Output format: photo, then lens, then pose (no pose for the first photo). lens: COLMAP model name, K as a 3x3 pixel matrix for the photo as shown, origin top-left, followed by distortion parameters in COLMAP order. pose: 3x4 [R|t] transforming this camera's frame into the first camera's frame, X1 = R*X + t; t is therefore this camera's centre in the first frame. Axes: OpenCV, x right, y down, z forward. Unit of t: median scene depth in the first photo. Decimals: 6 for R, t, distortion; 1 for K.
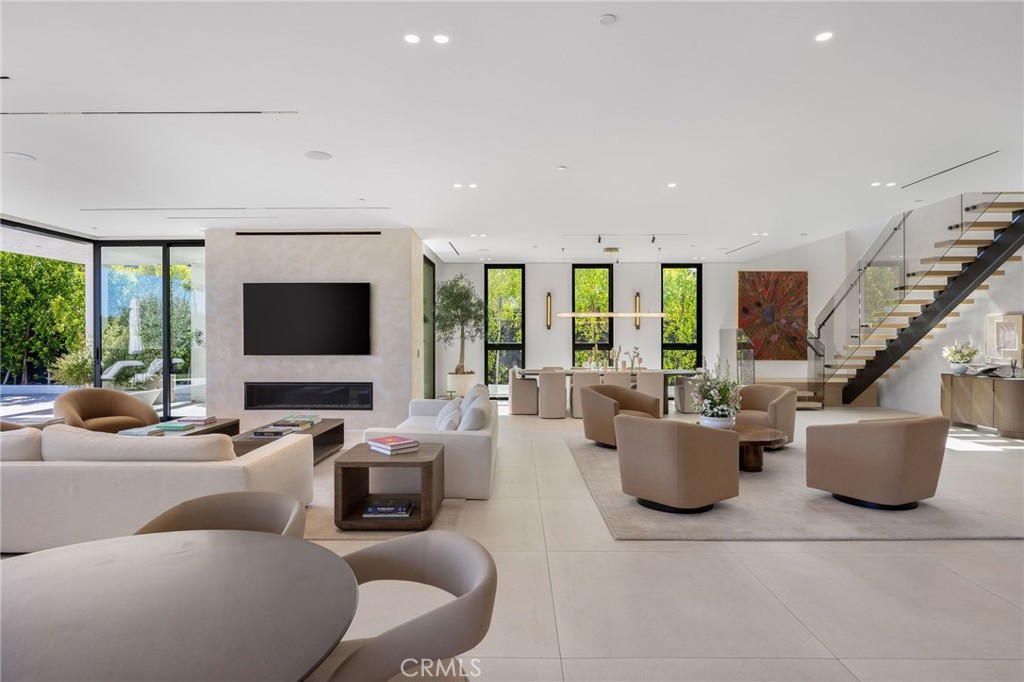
lens RADIAL K [[560.0, 0, 511.7], [0, 560.0, 343.8], [0, 0, 1]] dist [0.006232, 0.000396]
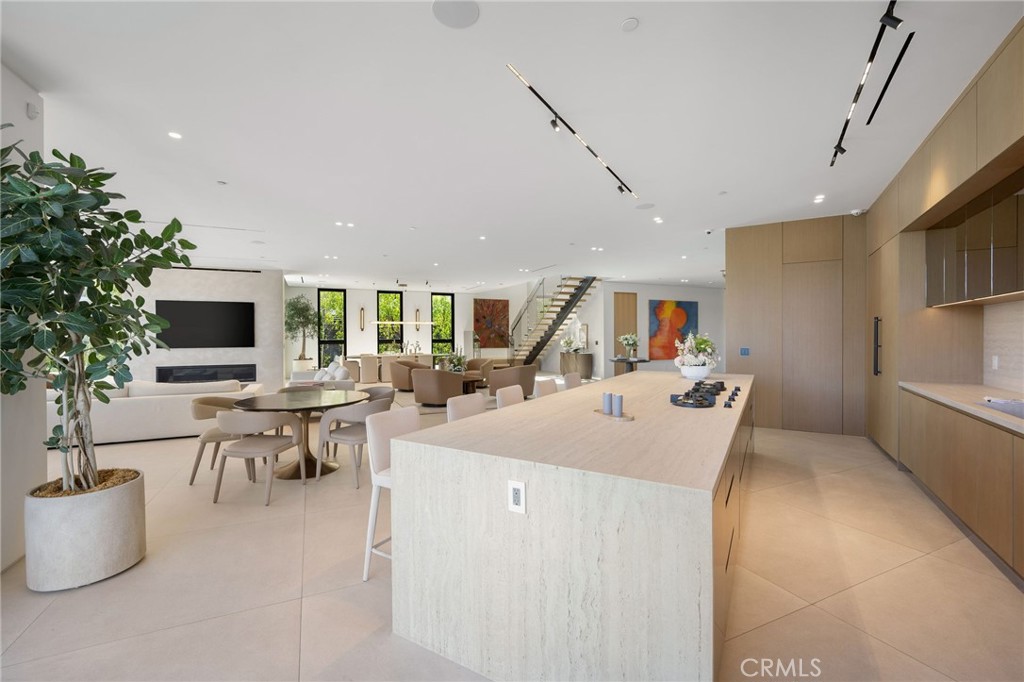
lens RADIAL K [[441.0, 0, 512.8], [0, 441.0, 342.2], [0, 0, 1]] dist [0.002633, 0.000109]
pose [[0.903627, -0.009375, 0.428218, -0.090559], [0.007971, 0.999955, 0.005071, 0.003966], [-0.428247, -0.001169, 0.903661, -0.341863]]
